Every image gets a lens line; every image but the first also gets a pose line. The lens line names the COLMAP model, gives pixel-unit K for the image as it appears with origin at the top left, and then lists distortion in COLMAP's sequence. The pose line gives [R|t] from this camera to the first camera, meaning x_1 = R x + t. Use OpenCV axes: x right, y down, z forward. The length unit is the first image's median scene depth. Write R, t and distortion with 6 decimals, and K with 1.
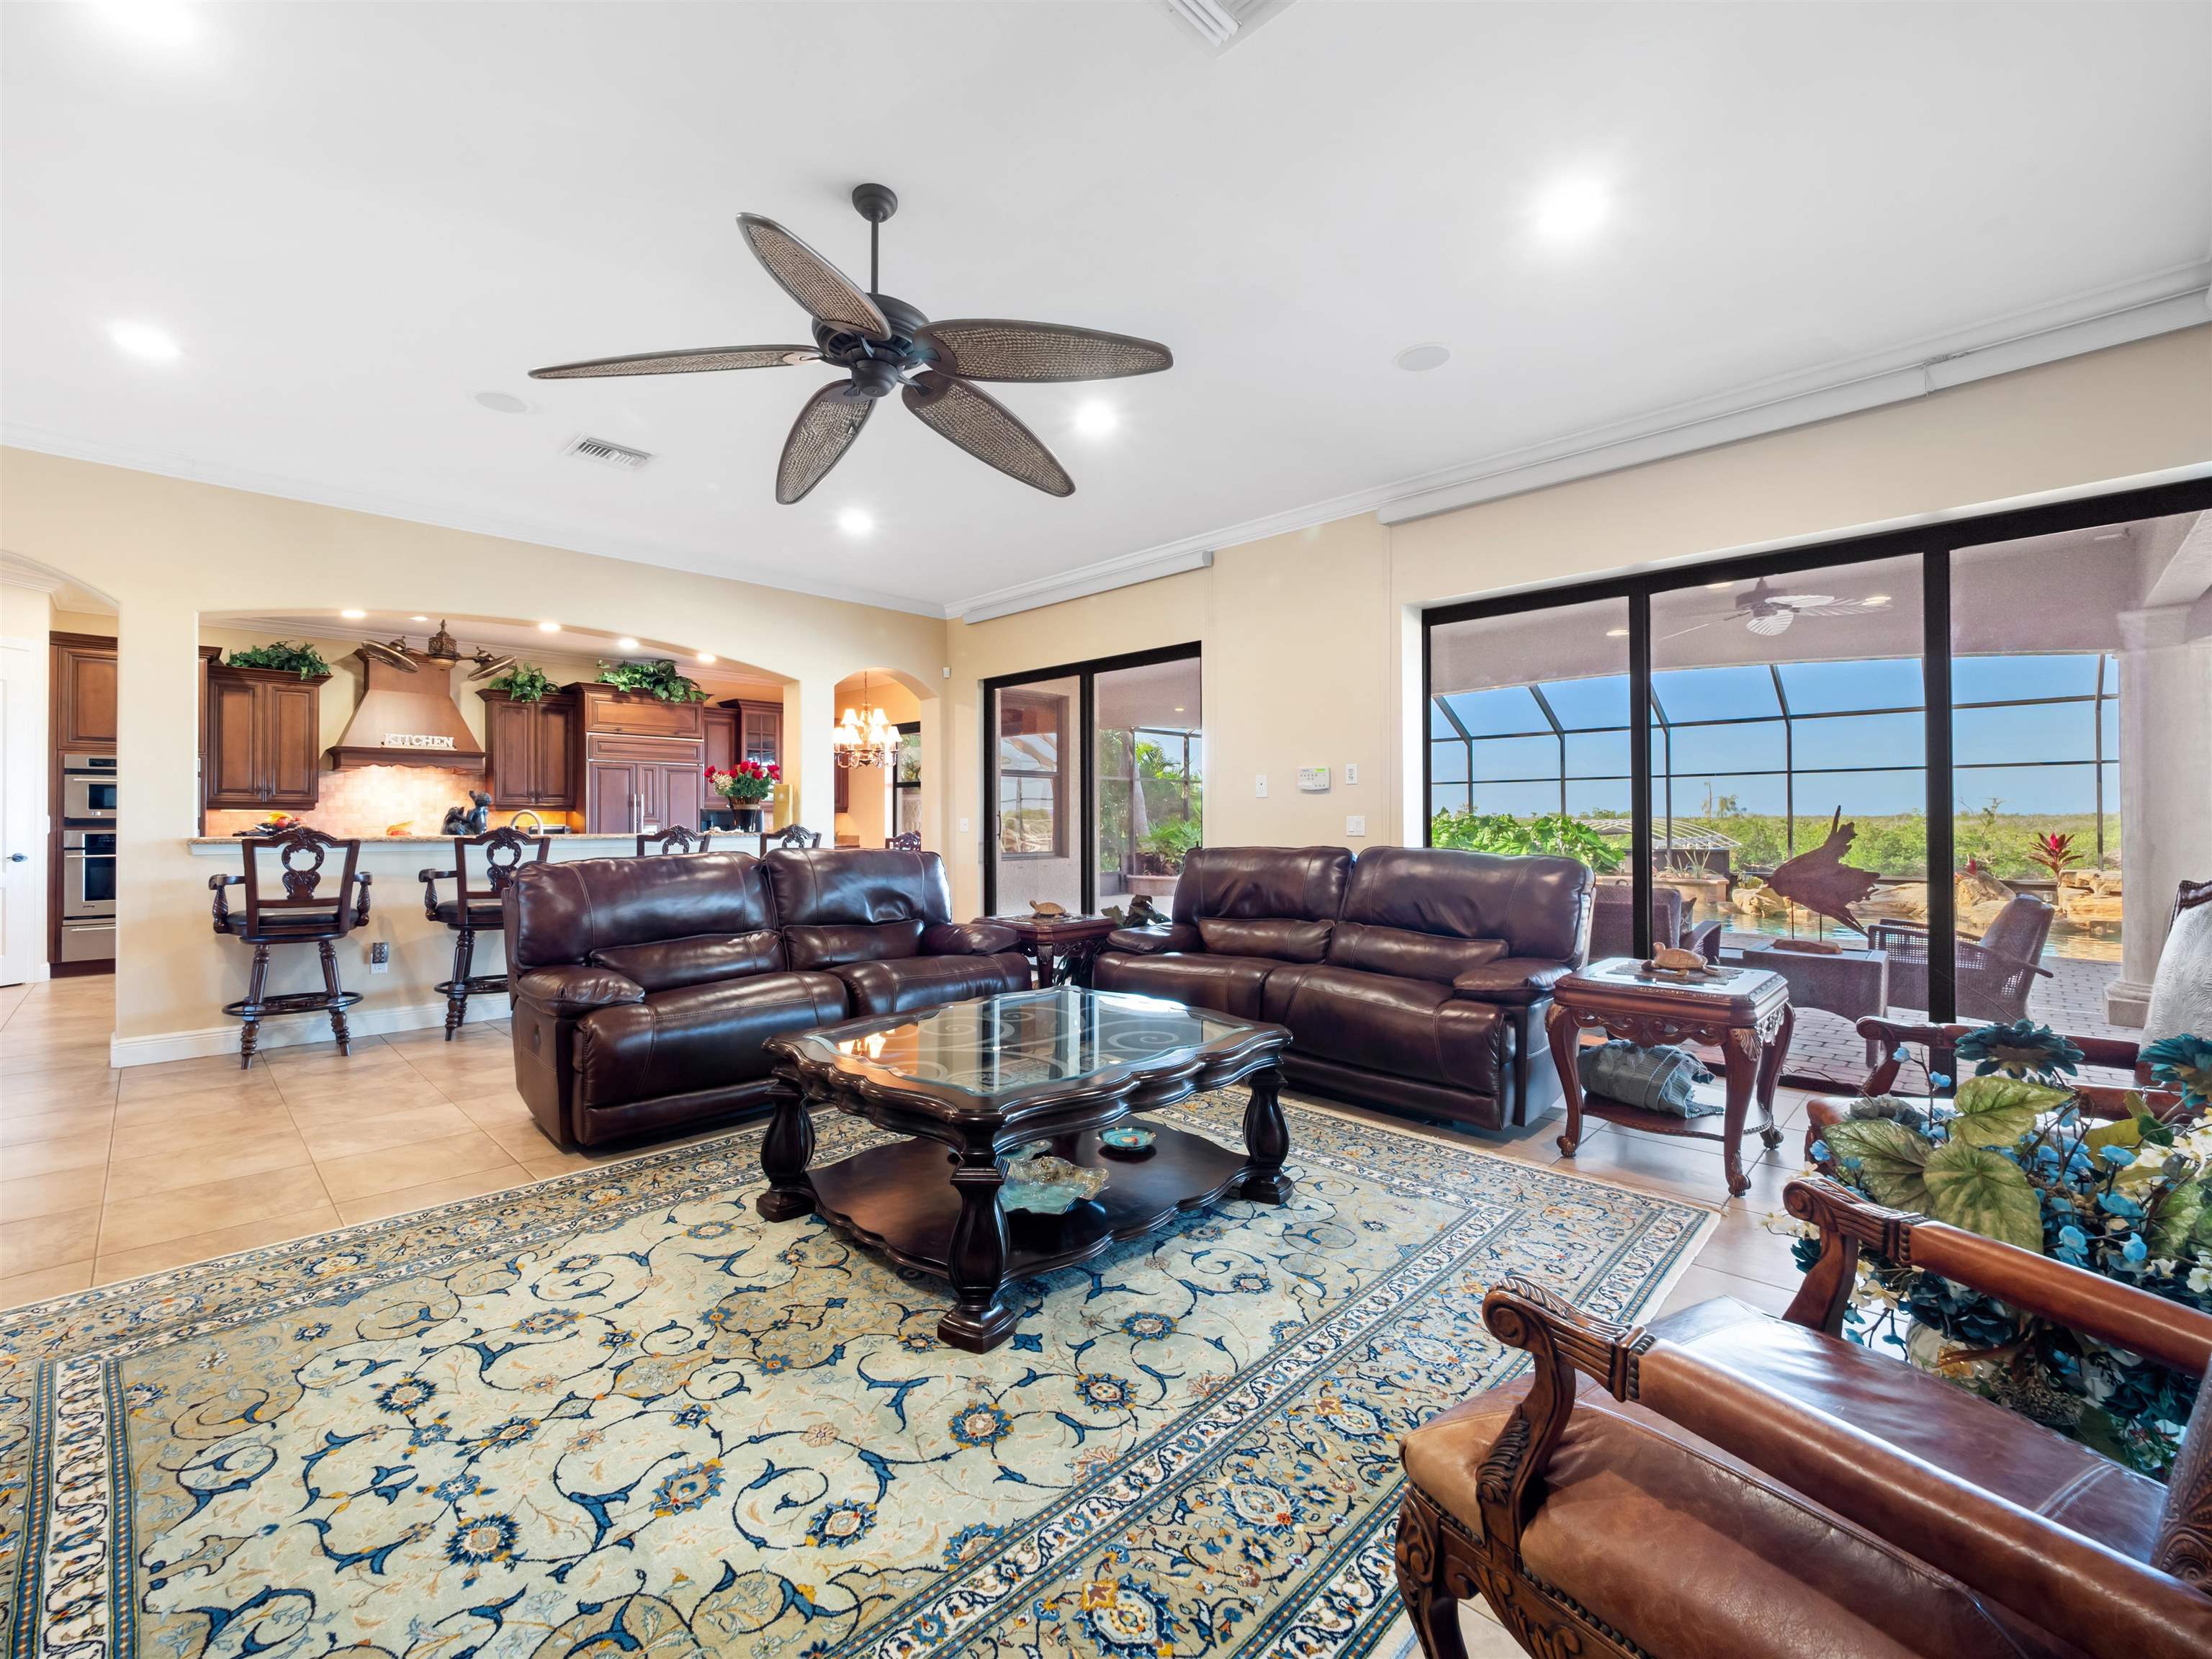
lens RADIAL K [[910.9, 0, 1106.0], [0, 910.9, 829.5], [0, 0, 1]] dist [-0.001199, -0.000123]
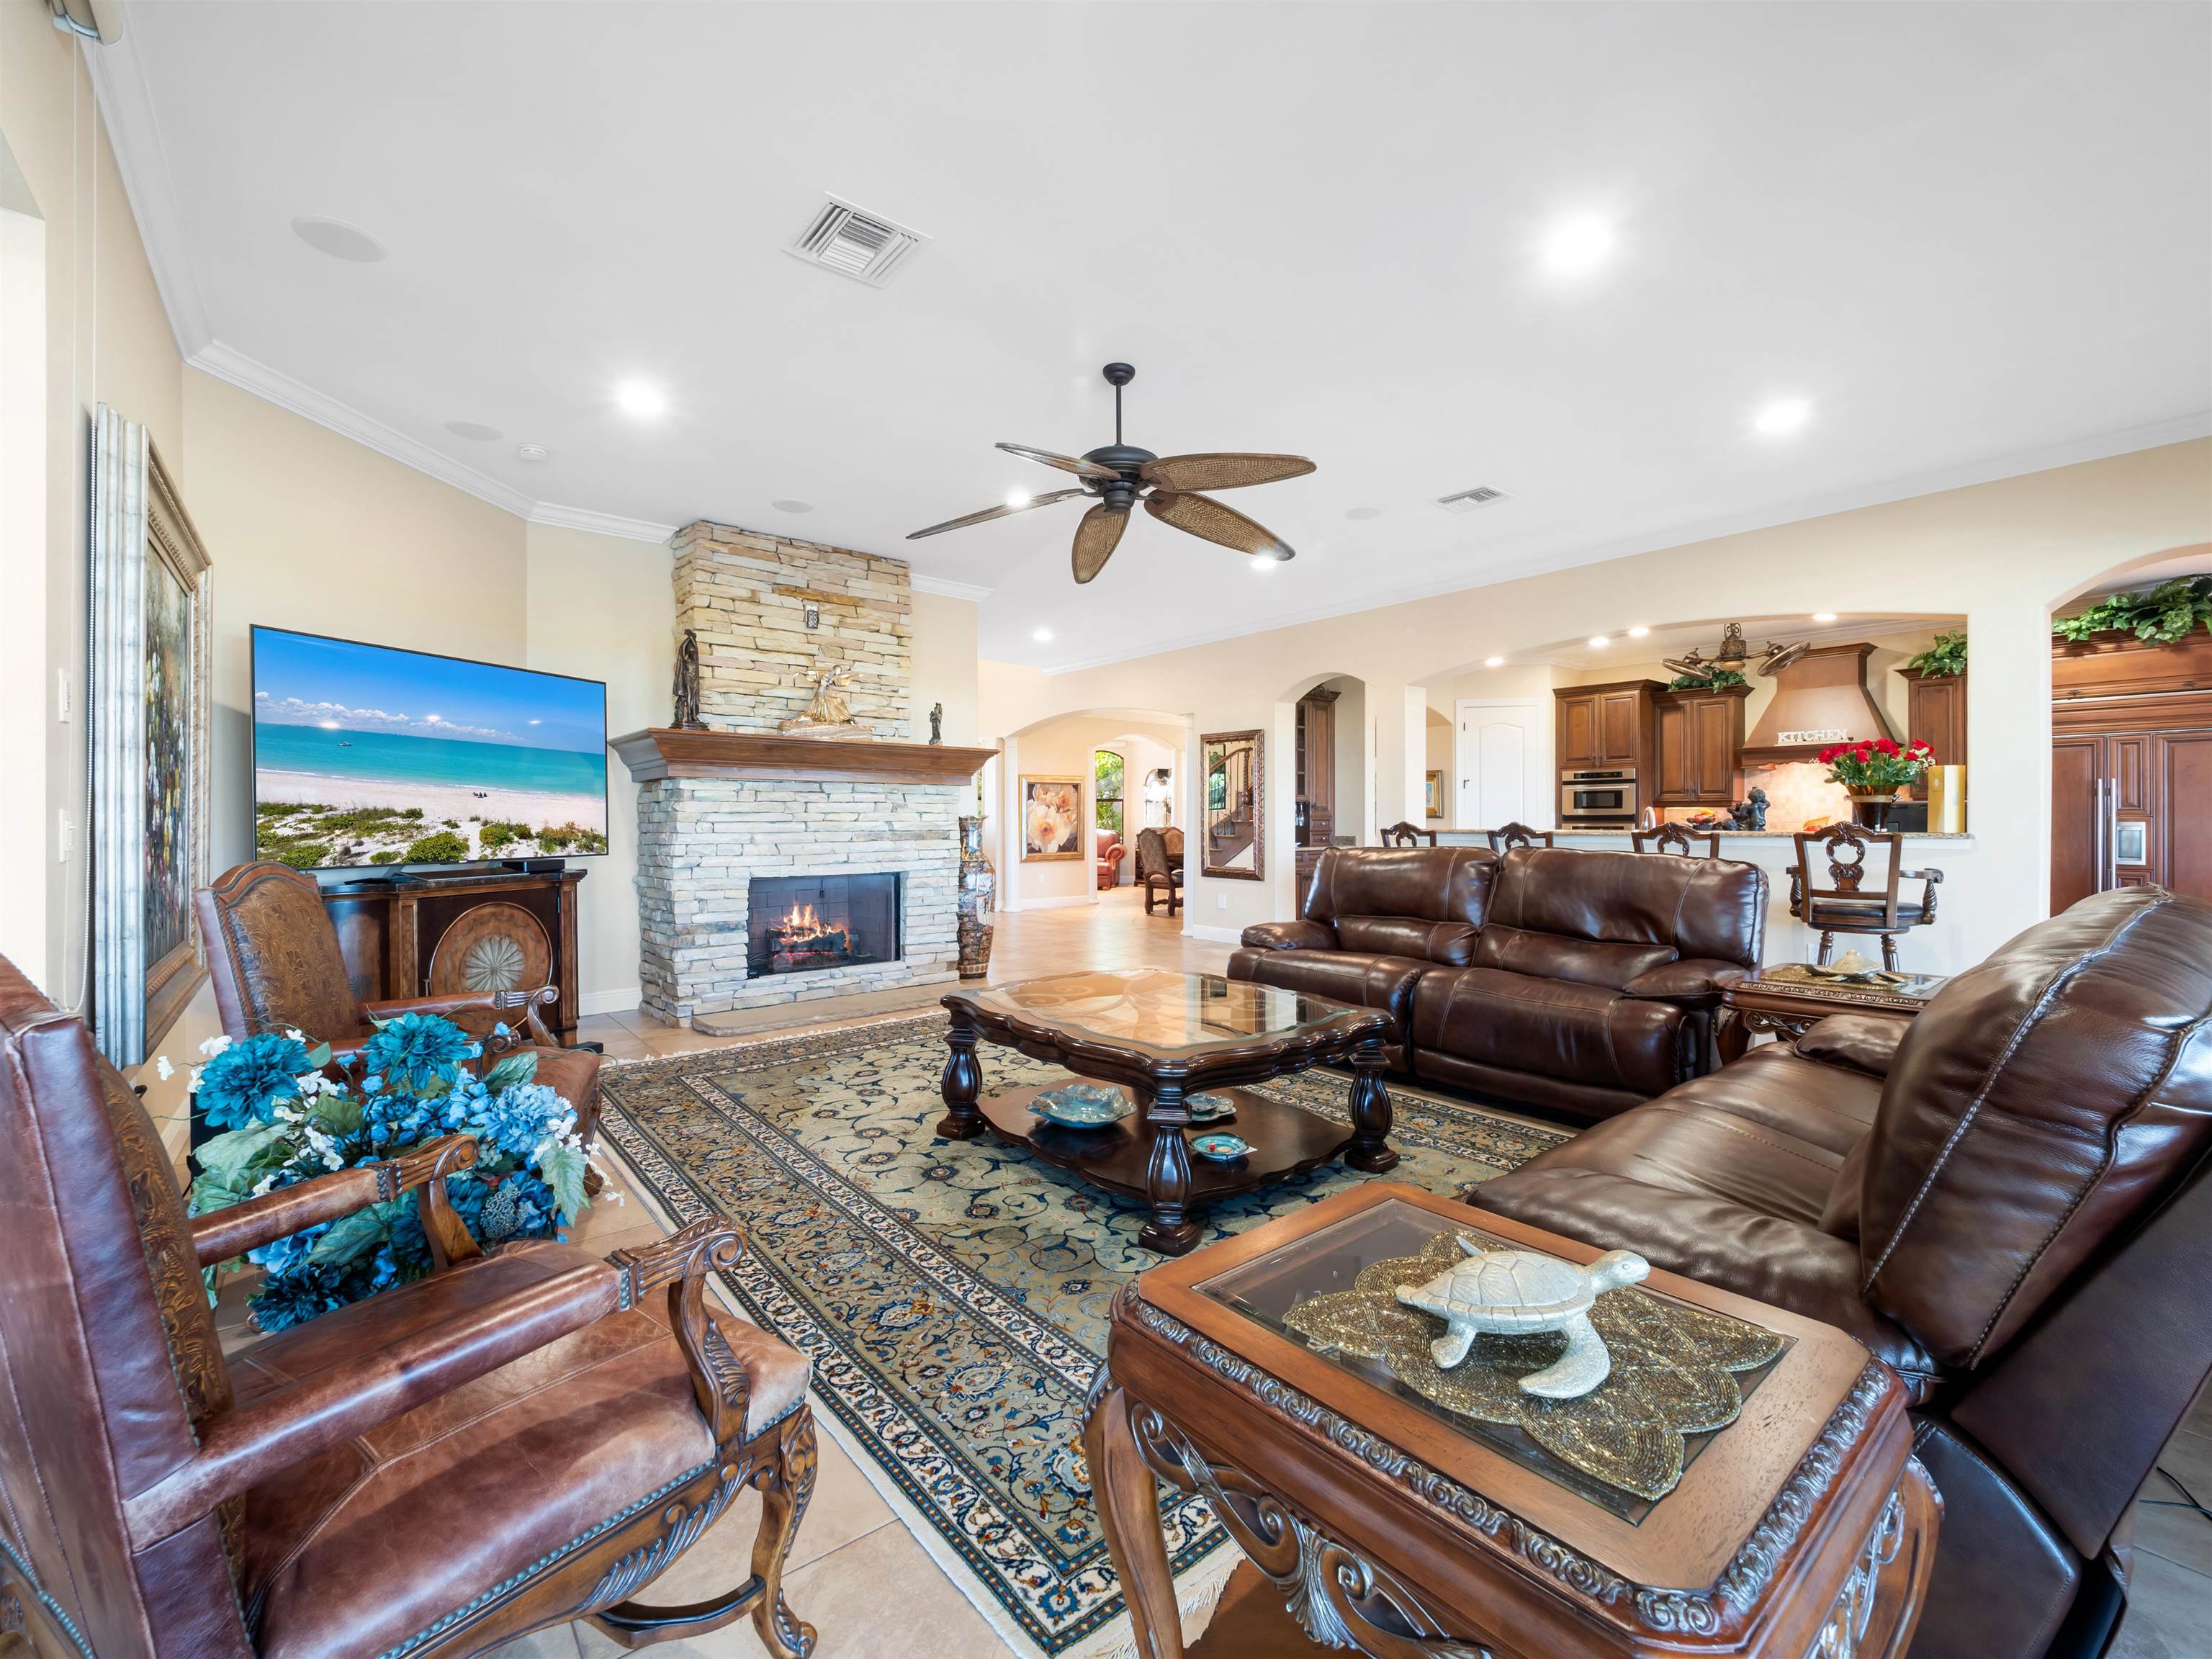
lens RADIAL K [[939.8, 0, 1106.0], [0, 939.8, 829.5], [0, 0, 1]] dist [-0.000235, -0.000170]
pose [[-0.101405, 0.011628, -0.994777, 1.191761], [-0.005538, 0.999910, 0.012252, -0.011105], [0.994830, 0.006752, -0.101331, 1.129892]]
